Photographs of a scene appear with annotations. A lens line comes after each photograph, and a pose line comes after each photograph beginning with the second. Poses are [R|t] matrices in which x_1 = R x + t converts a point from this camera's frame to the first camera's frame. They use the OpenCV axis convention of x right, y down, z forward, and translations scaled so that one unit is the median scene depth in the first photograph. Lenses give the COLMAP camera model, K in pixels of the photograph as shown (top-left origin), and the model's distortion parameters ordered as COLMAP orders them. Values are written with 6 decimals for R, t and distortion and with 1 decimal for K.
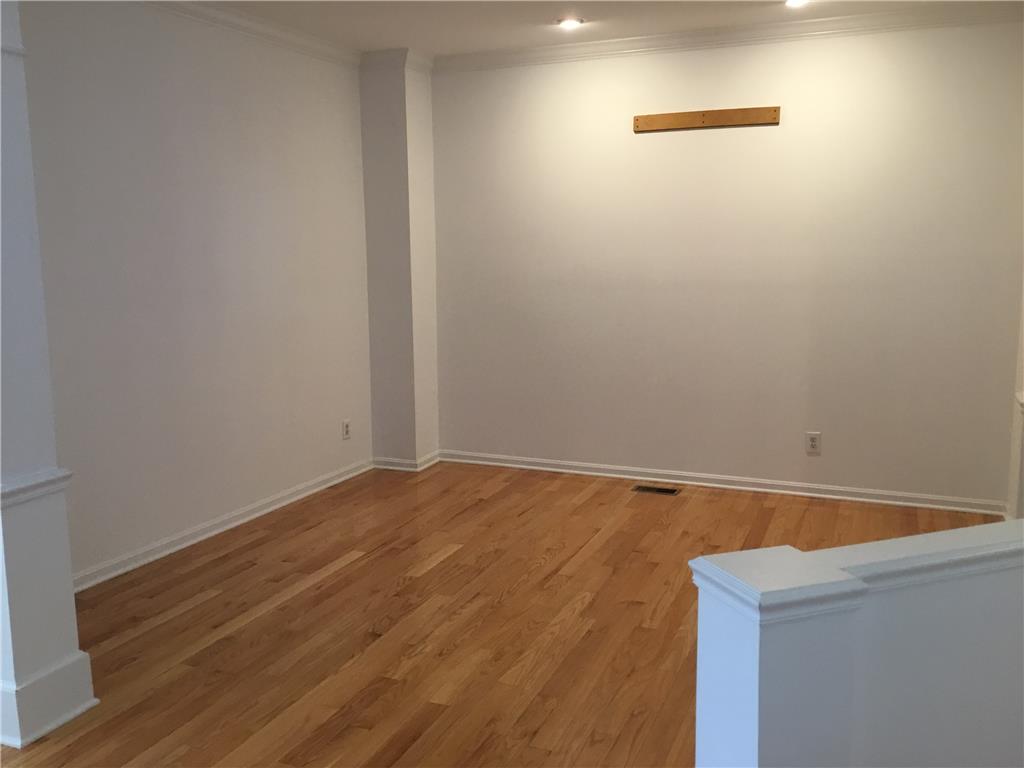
lens RADIAL K [[910.8, 0, 517.1], [0, 910.8, 384.4], [0, 0, 1]] dist [0.130850, -0.216155]
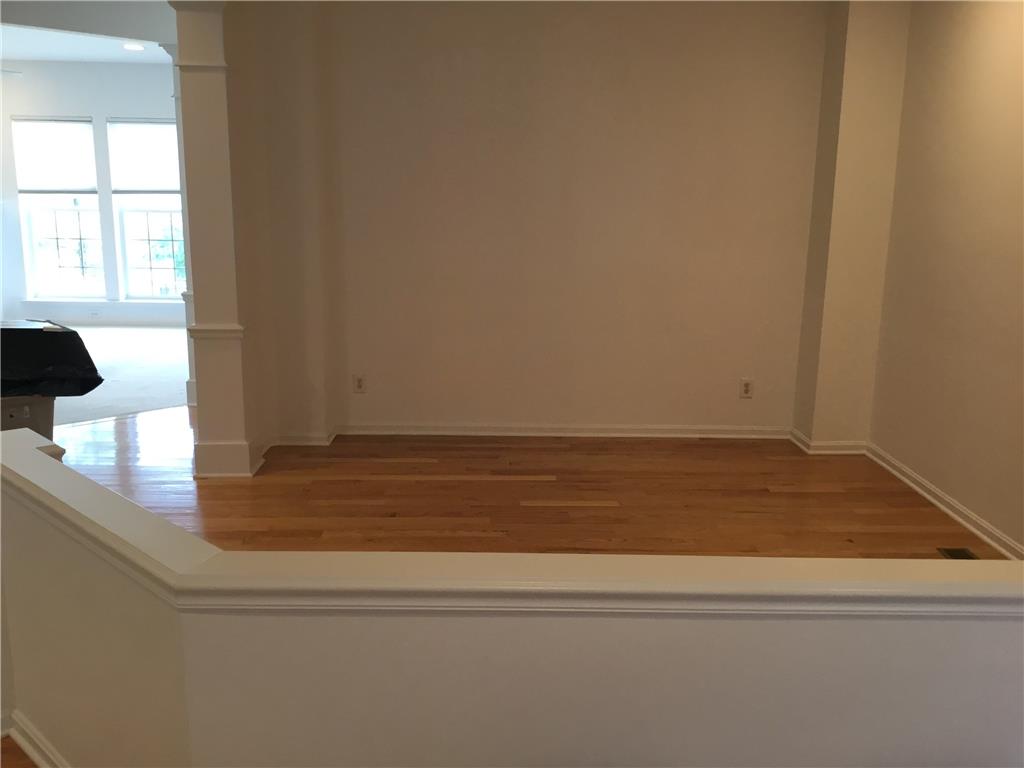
lens RADIAL K [[910.8, 0, 517.1], [0, 910.8, 384.4], [0, 0, 1]] dist [0.130850, -0.216155]
pose [[0.409193, 0.201368, -0.889951, 0.653594], [-0.153077, 0.976670, 0.150606, -0.072031], [0.899516, 0.074604, 0.430471, 0.417555]]
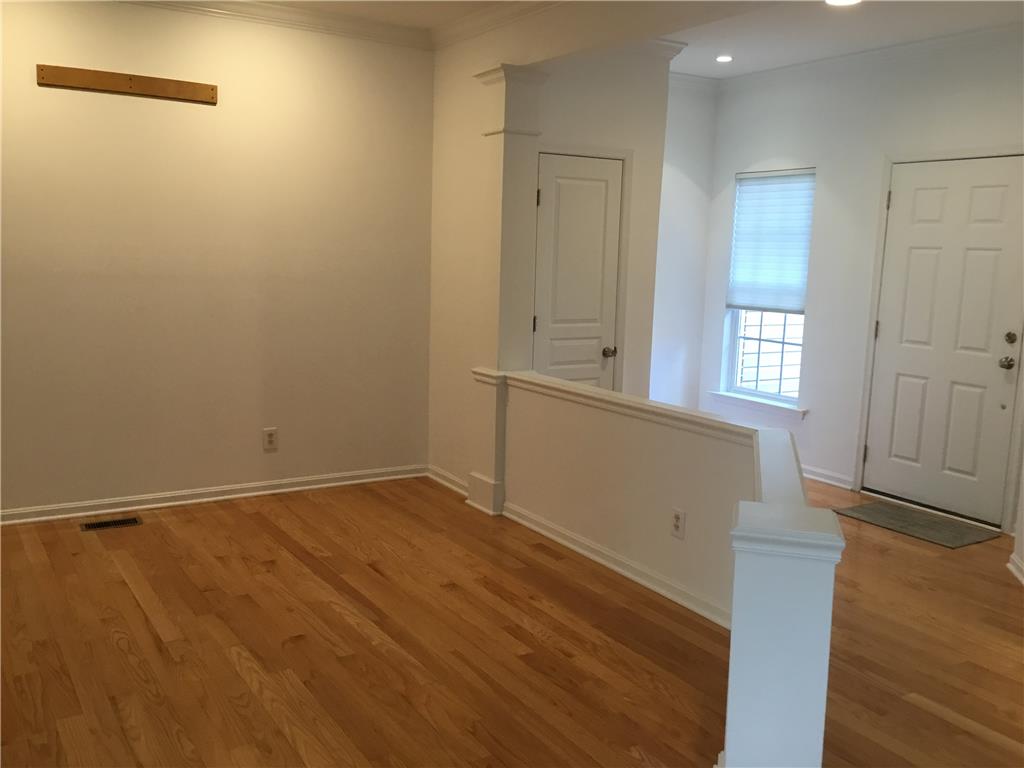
lens RADIAL K [[910.8, 0, 517.1], [0, 910.8, 384.4], [0, 0, 1]] dist [0.130850, -0.216155]
pose [[0.581783, -0.094404, 0.807847, -0.322309], [0.088227, 0.994705, 0.052702, -0.023599], [-0.808545, 0.040613, 0.587032, 0.219162]]
